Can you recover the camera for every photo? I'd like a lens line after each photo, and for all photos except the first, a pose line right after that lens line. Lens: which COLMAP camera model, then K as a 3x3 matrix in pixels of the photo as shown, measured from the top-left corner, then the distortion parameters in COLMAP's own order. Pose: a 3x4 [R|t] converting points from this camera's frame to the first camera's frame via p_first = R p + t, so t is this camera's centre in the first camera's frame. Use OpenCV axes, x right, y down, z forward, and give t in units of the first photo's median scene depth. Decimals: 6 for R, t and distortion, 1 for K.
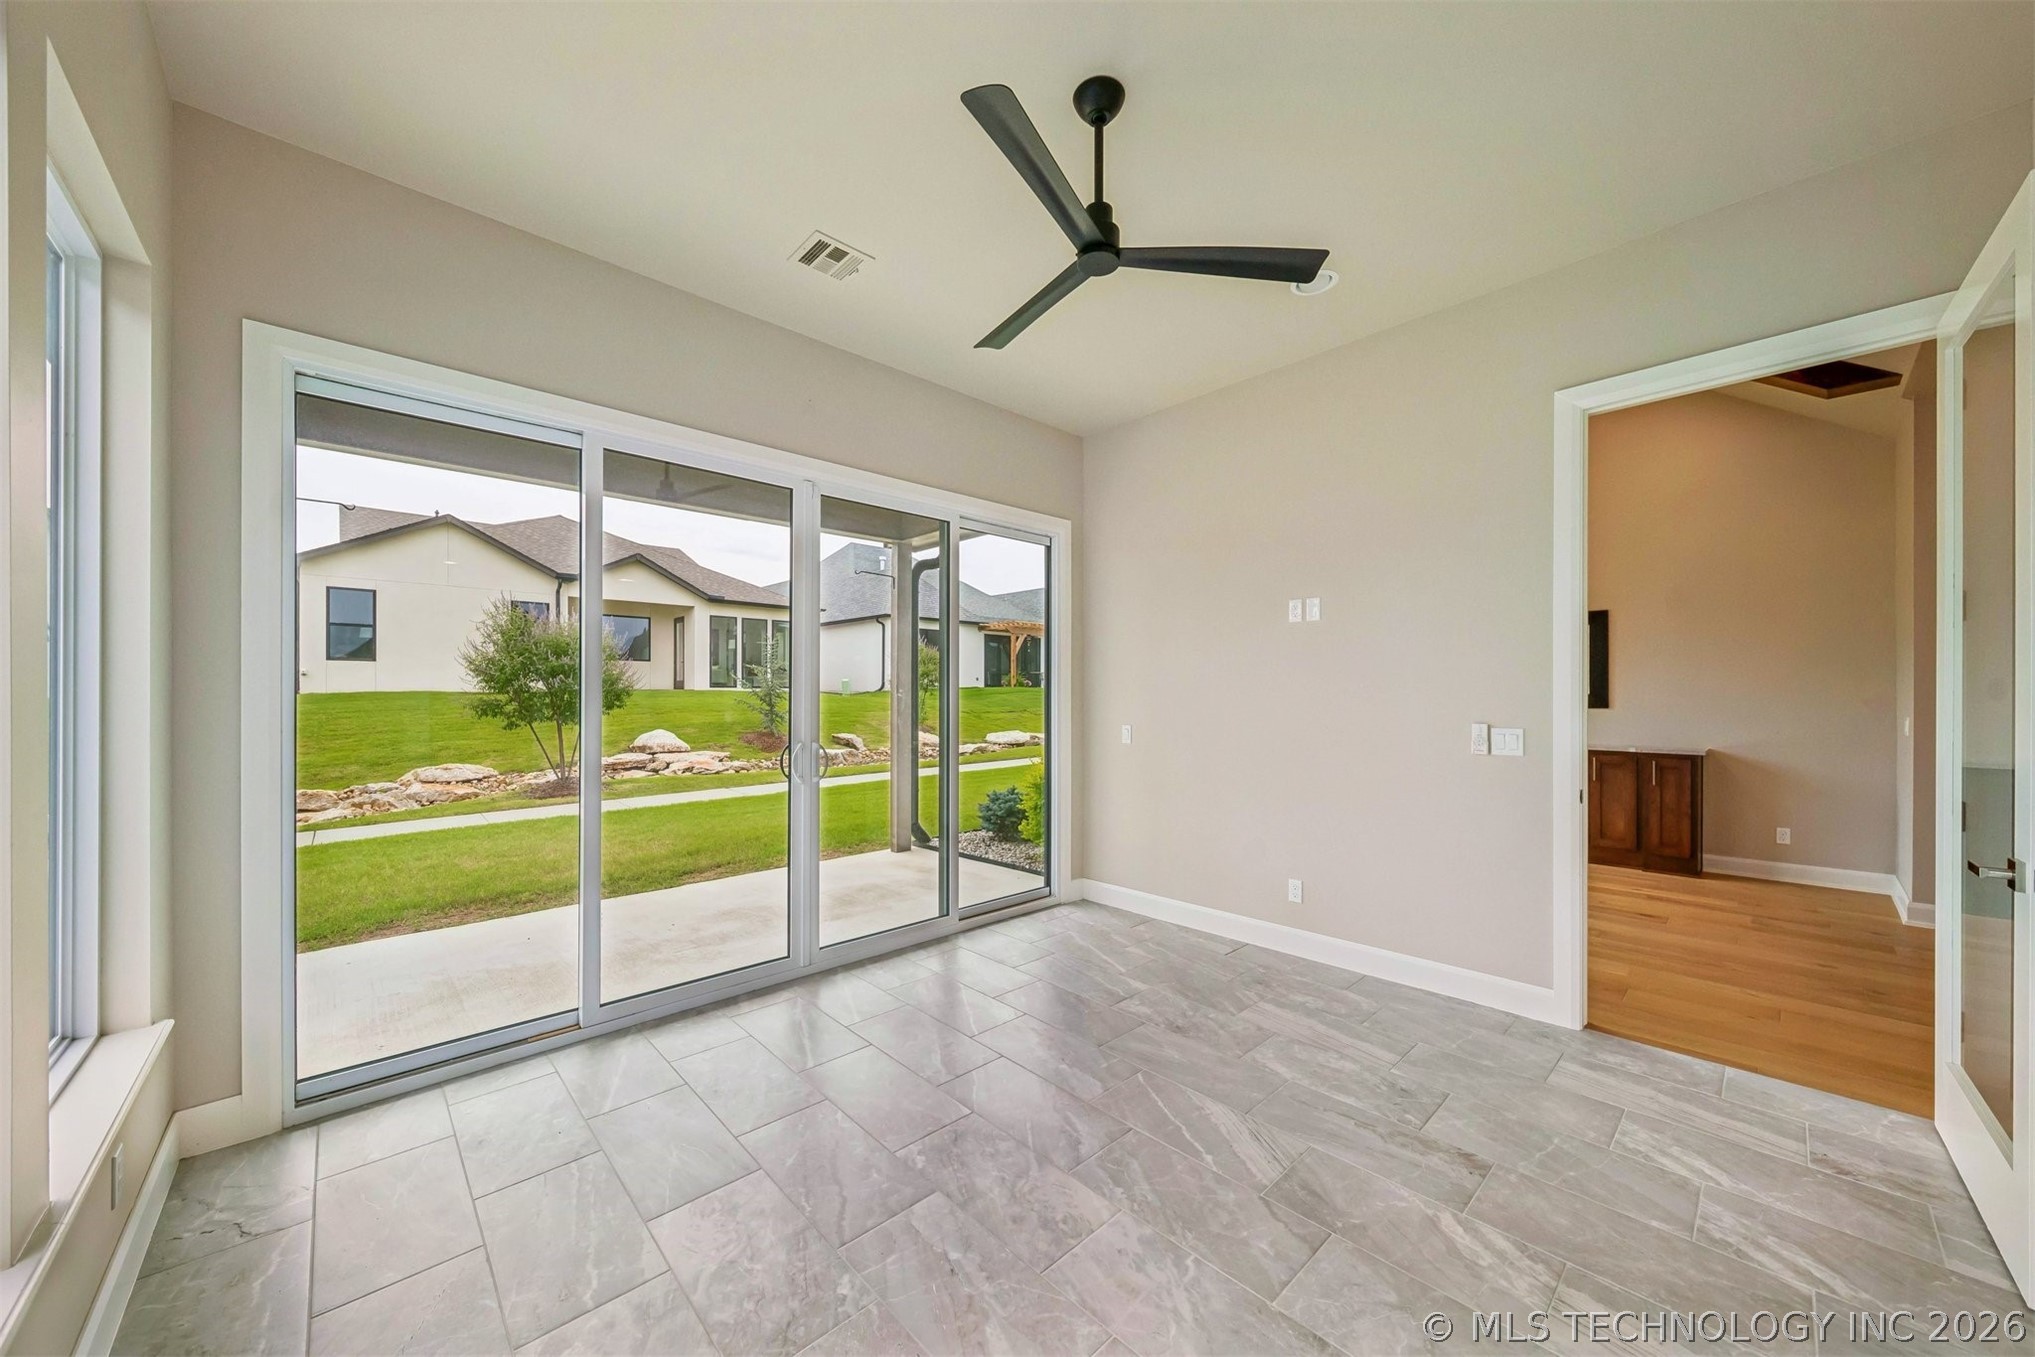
lens RADIAL K [[716.4, 0, 993.2], [0, 716.4, 689.2], [0, 0, 1]] dist [0.005654, -0.001400]
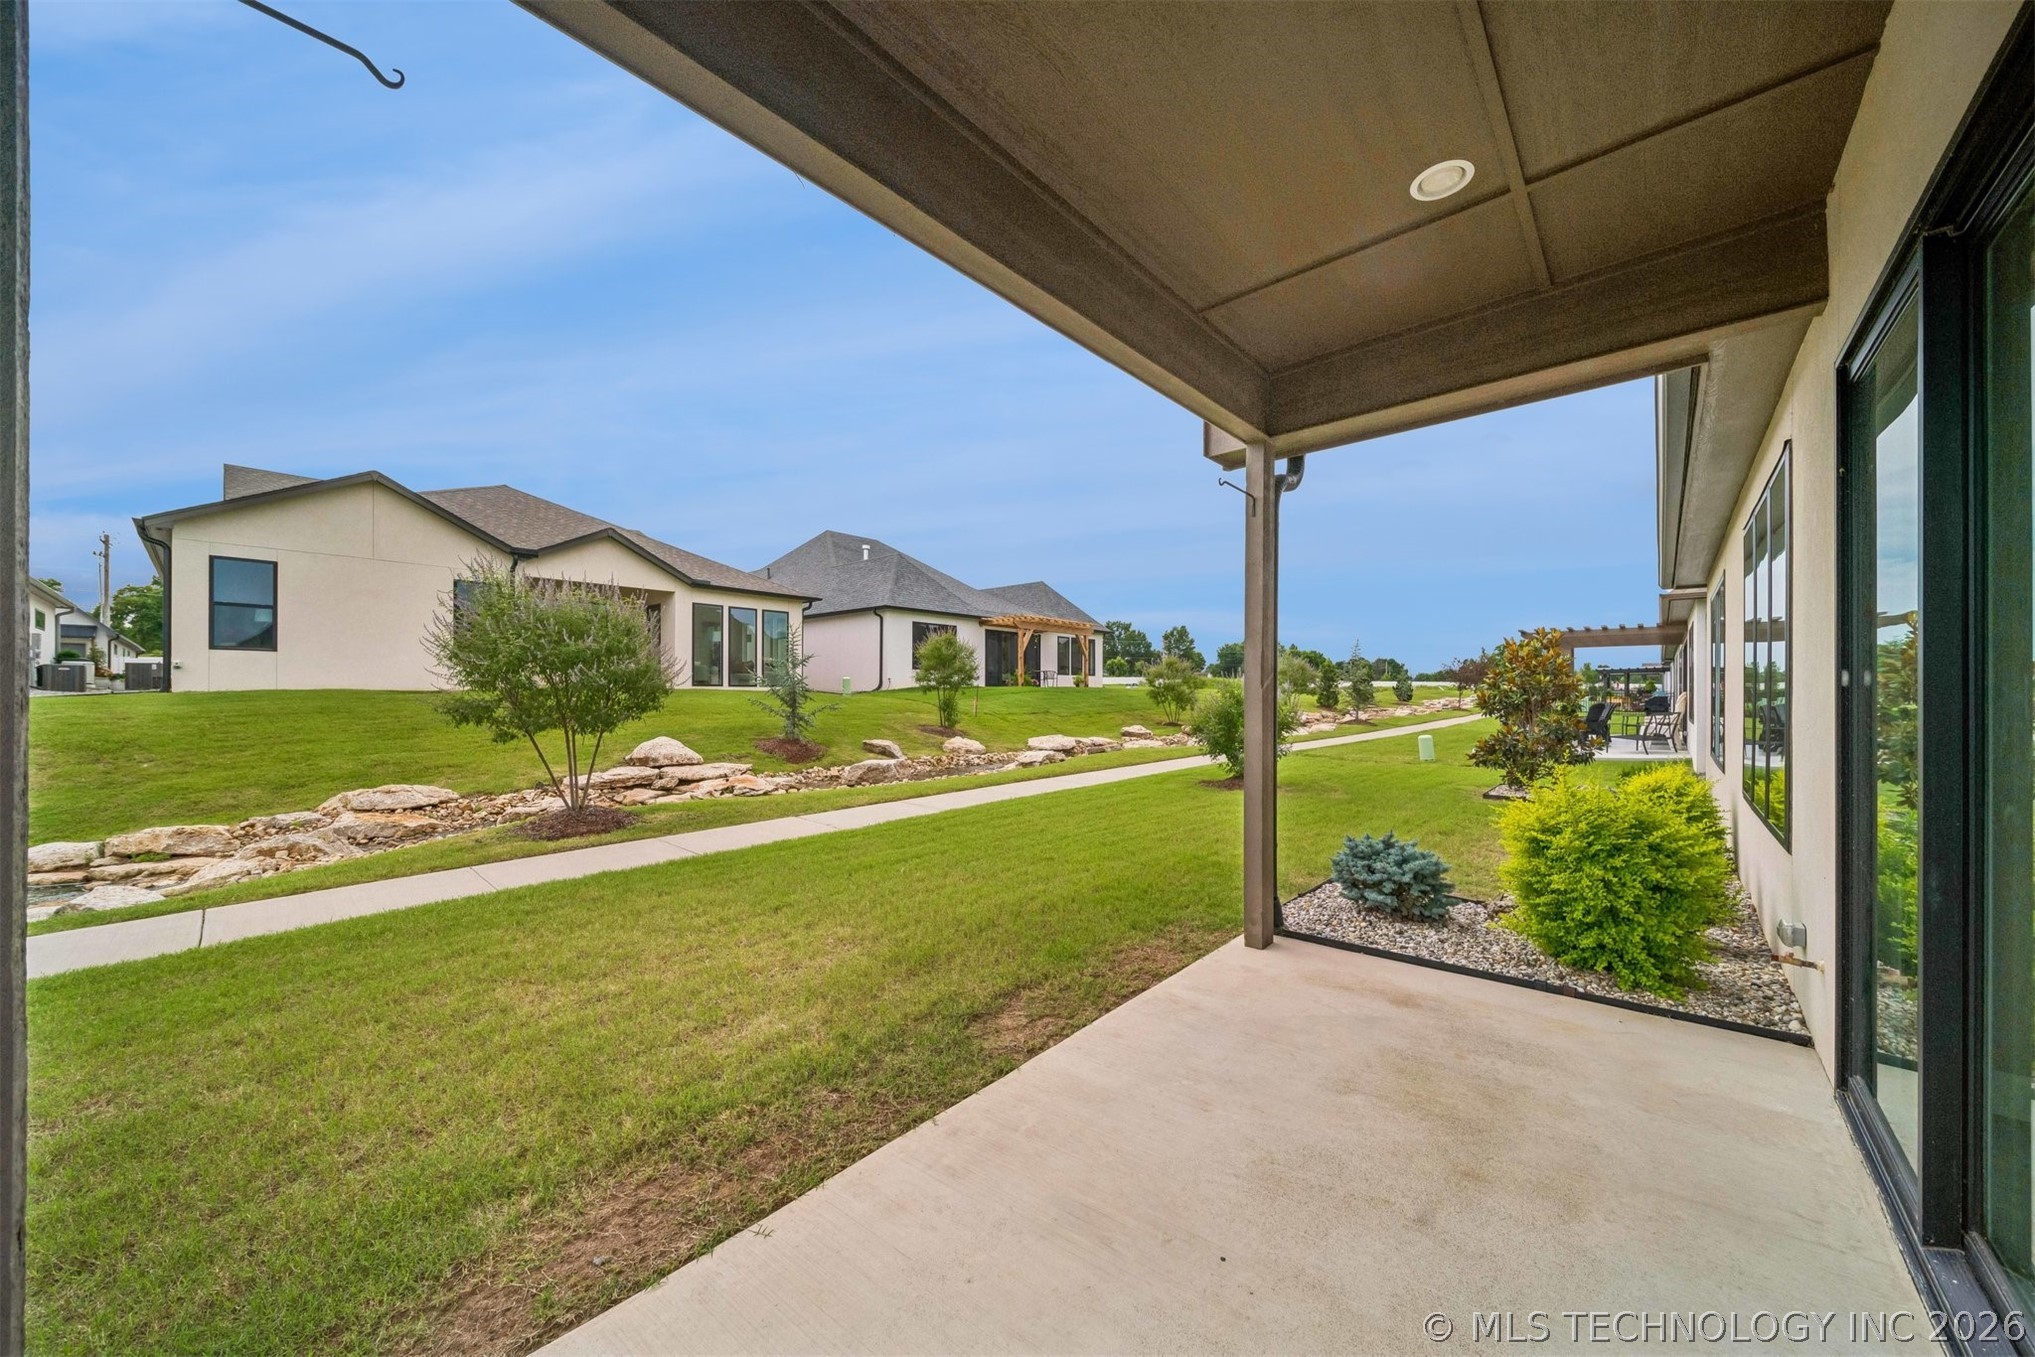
lens RADIAL K [[716.4, 0, 1002.4], [0, 716.4, 686.8], [0, 0, 1]] dist [0.005654, -0.001400]
pose [[0.995794, 0.001458, 0.091614, -0.162415], [-0.001074, 0.999990, -0.004236, 0.003022], [-0.091619, 0.004120, 0.995786, 0.164068]]
